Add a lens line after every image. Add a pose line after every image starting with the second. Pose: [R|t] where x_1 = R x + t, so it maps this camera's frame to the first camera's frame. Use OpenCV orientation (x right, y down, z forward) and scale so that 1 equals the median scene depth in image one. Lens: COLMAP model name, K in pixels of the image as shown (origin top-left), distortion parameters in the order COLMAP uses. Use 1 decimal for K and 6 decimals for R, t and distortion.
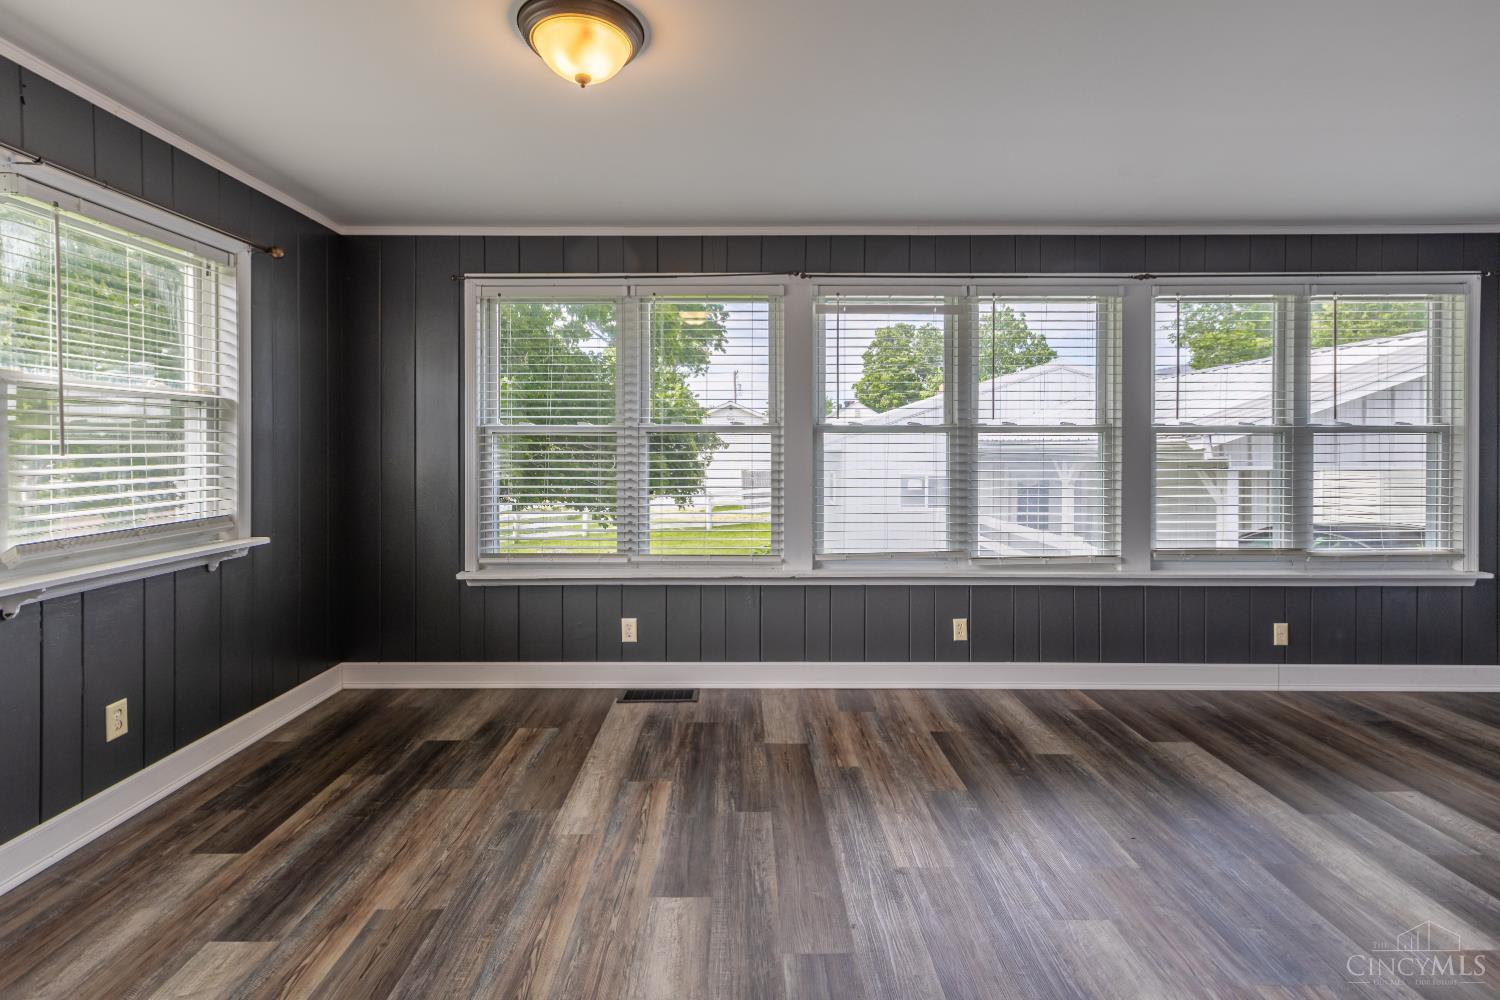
lens RADIAL K [[698.2, 0, 743.7], [0, 698.2, 450.7], [0, 0, 1]] dist [0.000087, 0.000232]
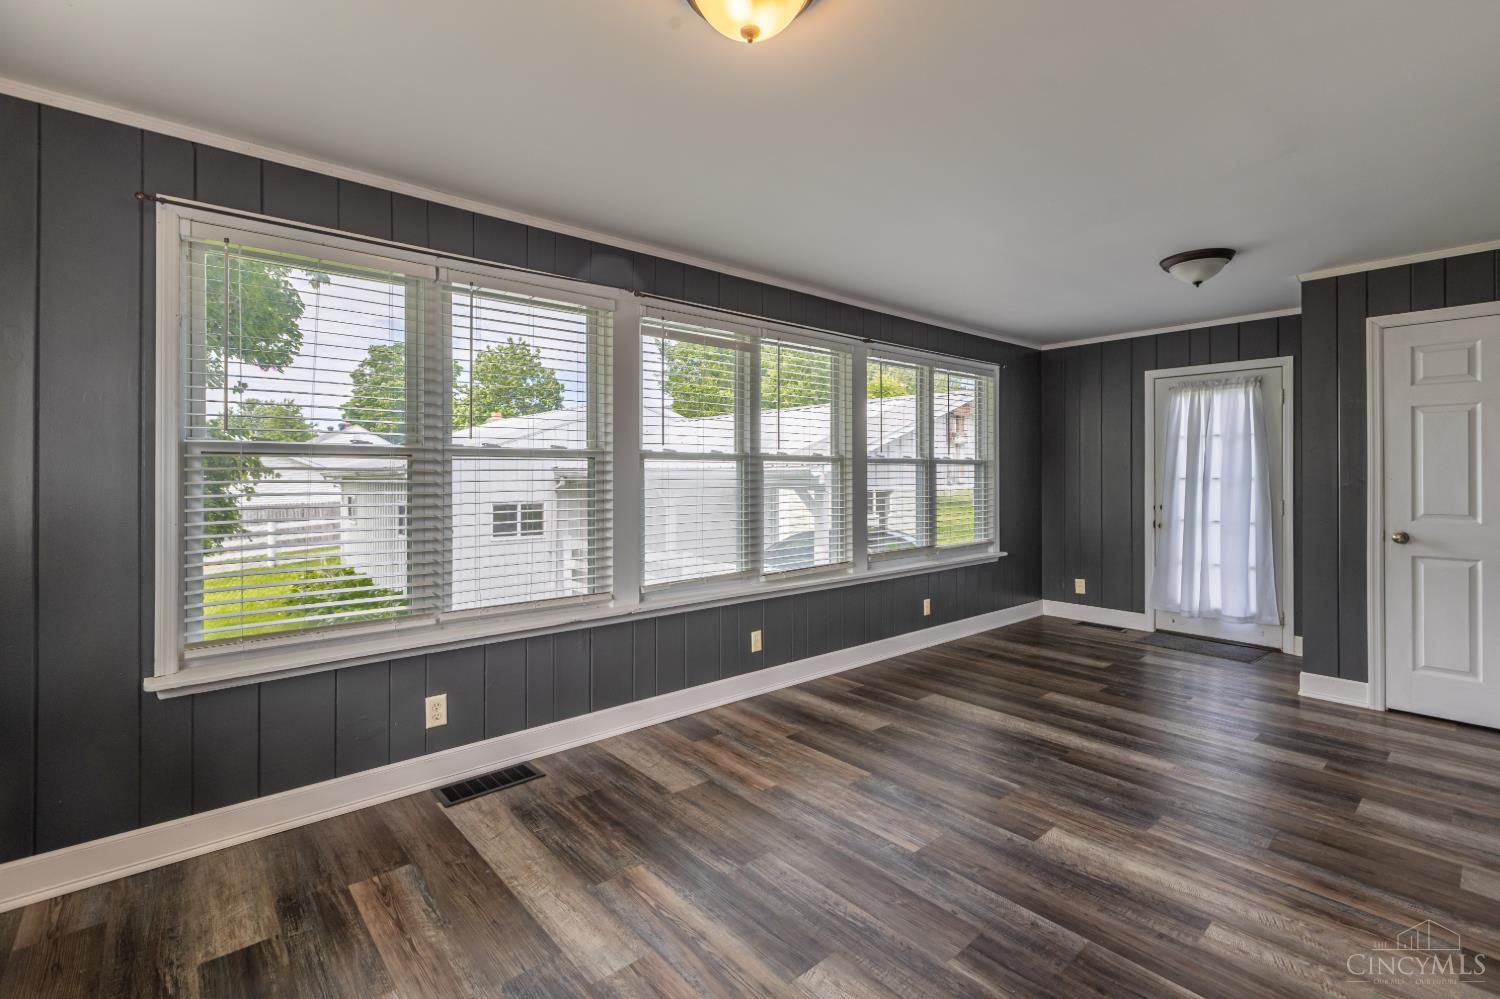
lens RADIAL K [[678.5, 0, 746.6], [0, 678.5, 472.6], [0, 0, 1]] dist [0.001269, 0.000126]
pose [[0.753632, 0.000900, 0.657296, -0.456620], [0.003490, 0.999979, -0.005370, -0.002318], [-0.657287, 0.006342, 0.753614, 0.235641]]
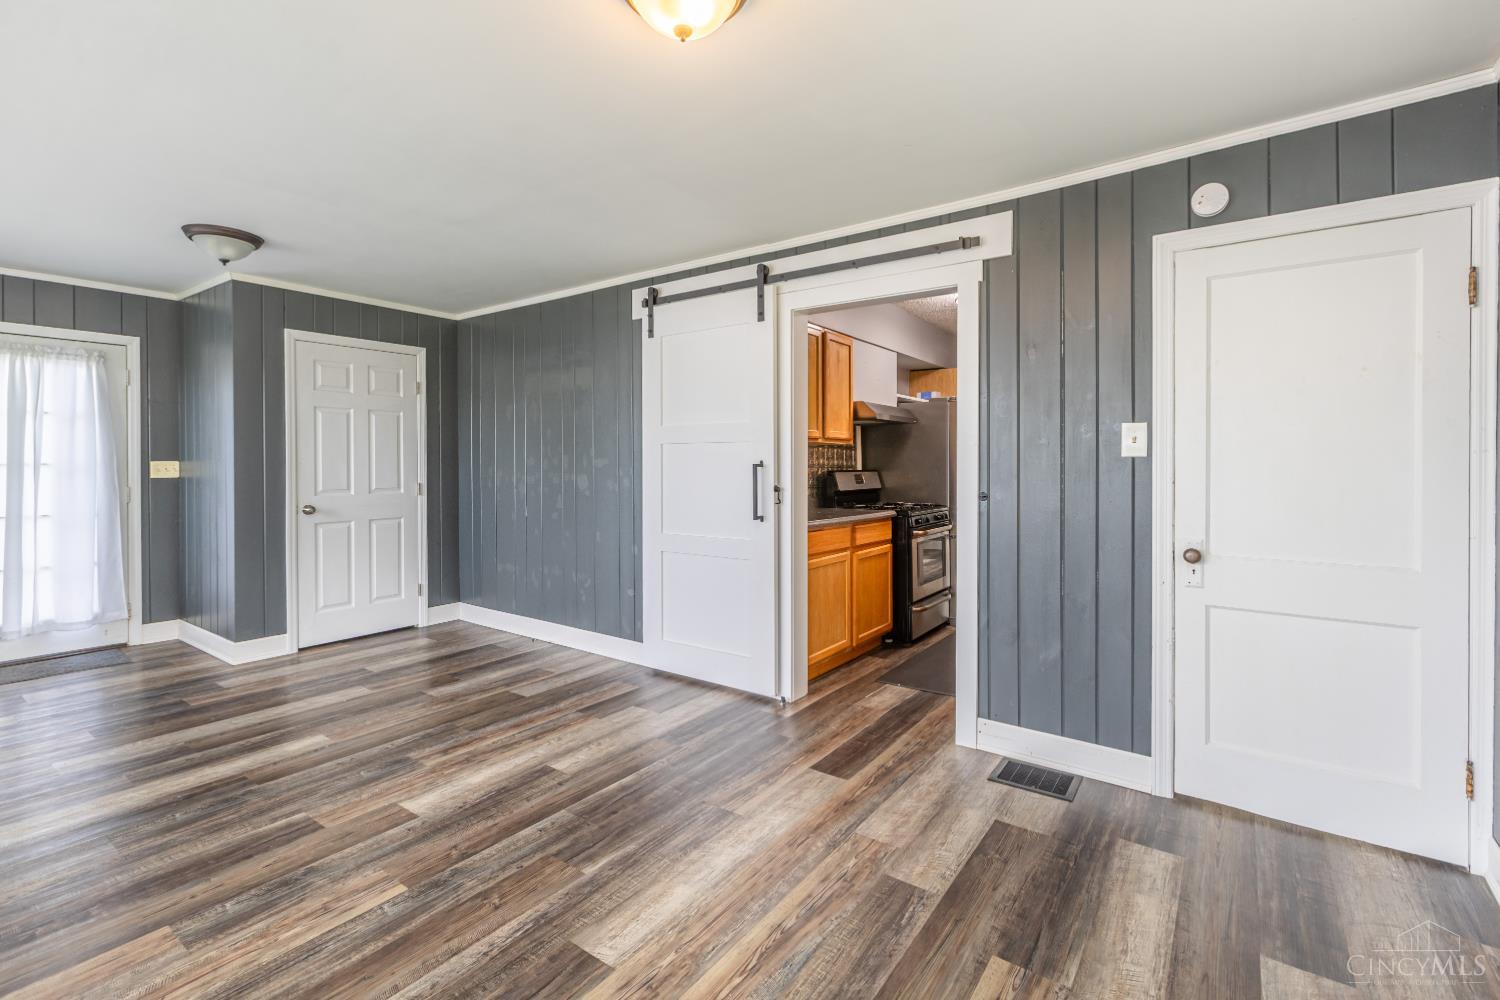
lens RADIAL K [[674.5, 0, 751.3], [0, 674.5, 468.4], [0, 0, 1]] dist [-0.000898, -0.000231]
pose [[-0.810972, -0.007605, 0.585035, -0.472304], [0.001515, 0.999885, 0.015097, -0.003189], [-0.585083, 0.013130, -0.810867, 0.974990]]
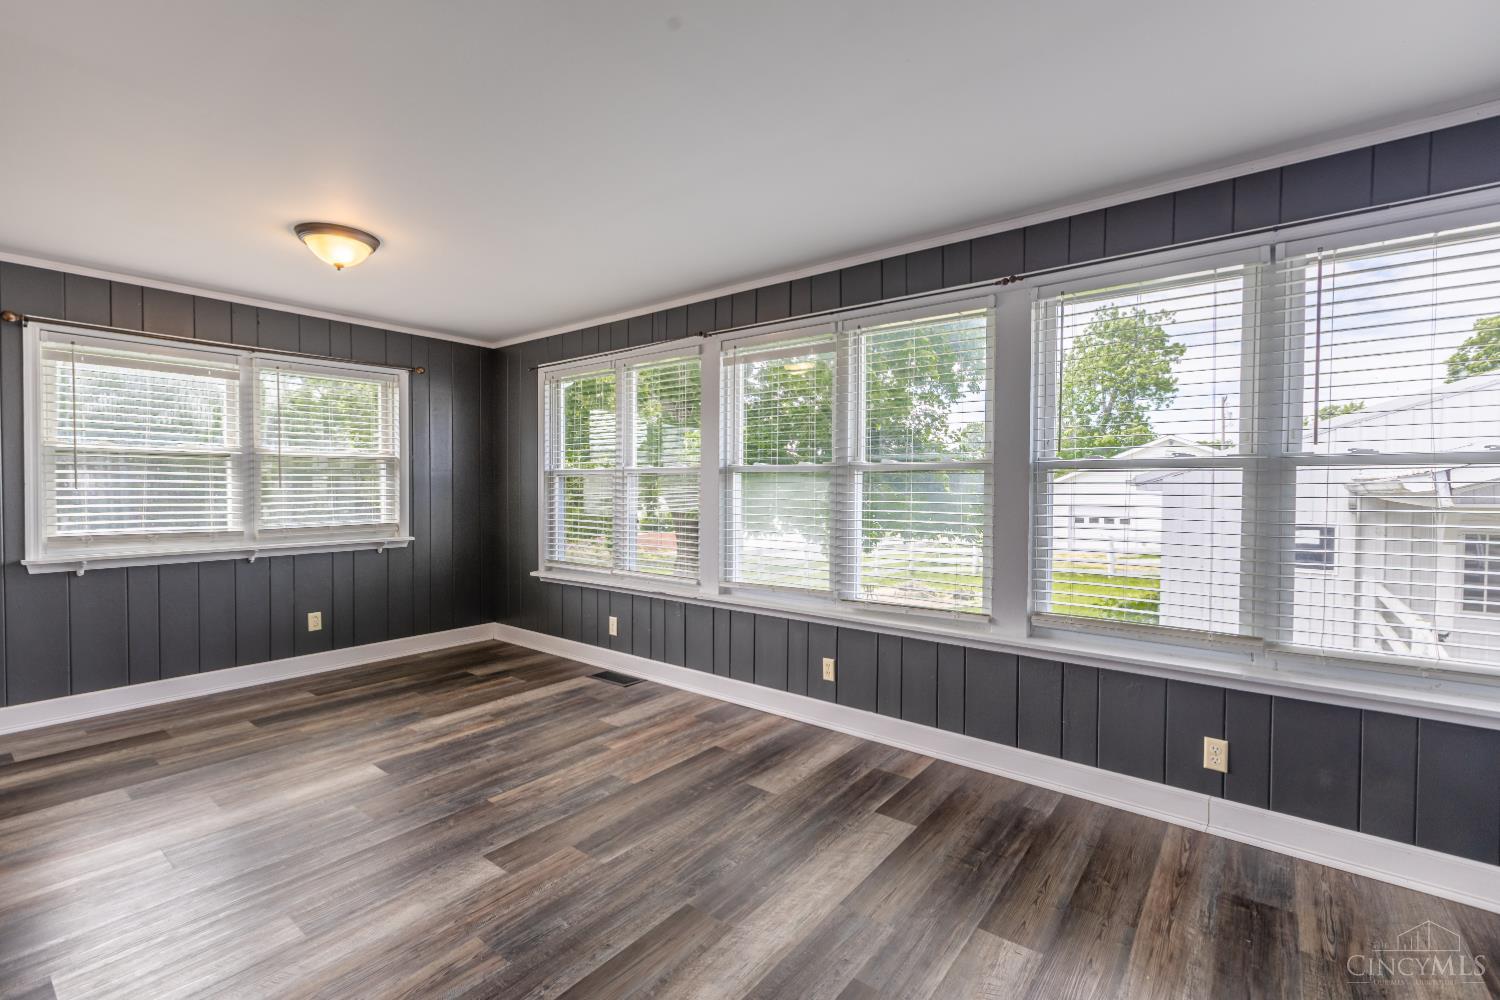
lens RADIAL K [[672.5, 0, 750.0], [0, 672.5, 500.0], [0, 0, 1]] dist [-0.001298, -0.000008]
pose [[0.782276, 0.016049, -0.622726, 0.928380], [-0.006795, 0.999828, 0.017232, -0.001262], [0.622896, -0.009249, 0.782250, 0.206889]]
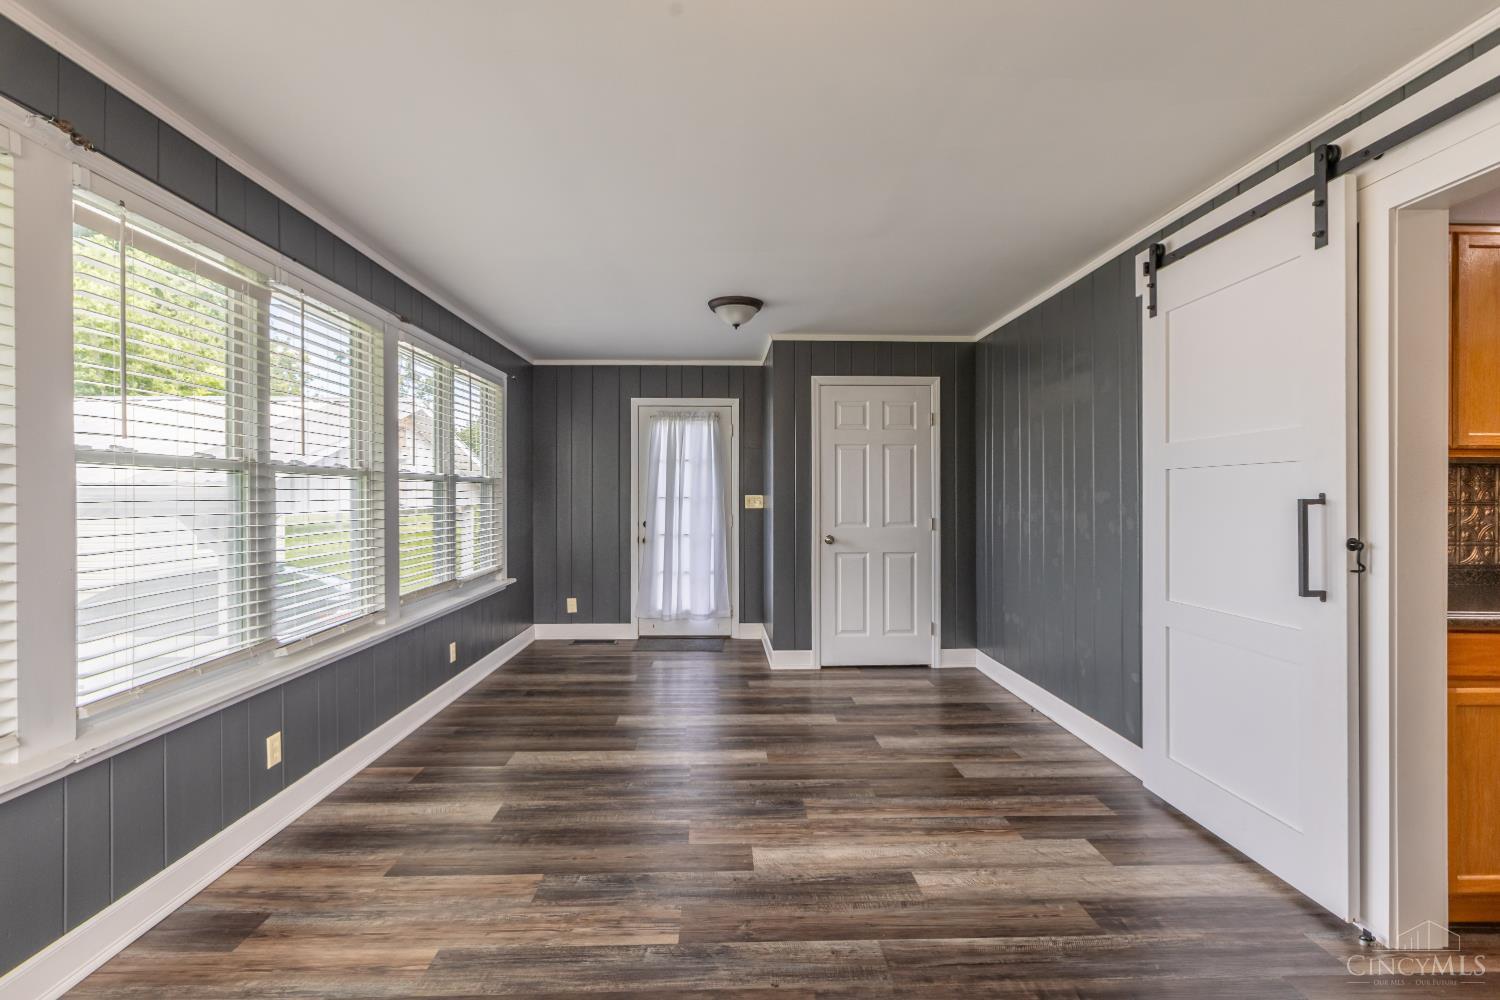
lens RADIAL K [[692.0, 0, 742.6], [0, 692.0, 498.2], [0, 0, 1]] dist [0.000303, -0.000227]
pose [[-0.032087, -0.005342, 0.999471, -0.462748], [0.005100, 0.999972, 0.005508, -0.000890], [-0.999472, 0.005274, -0.032058, 0.621248]]
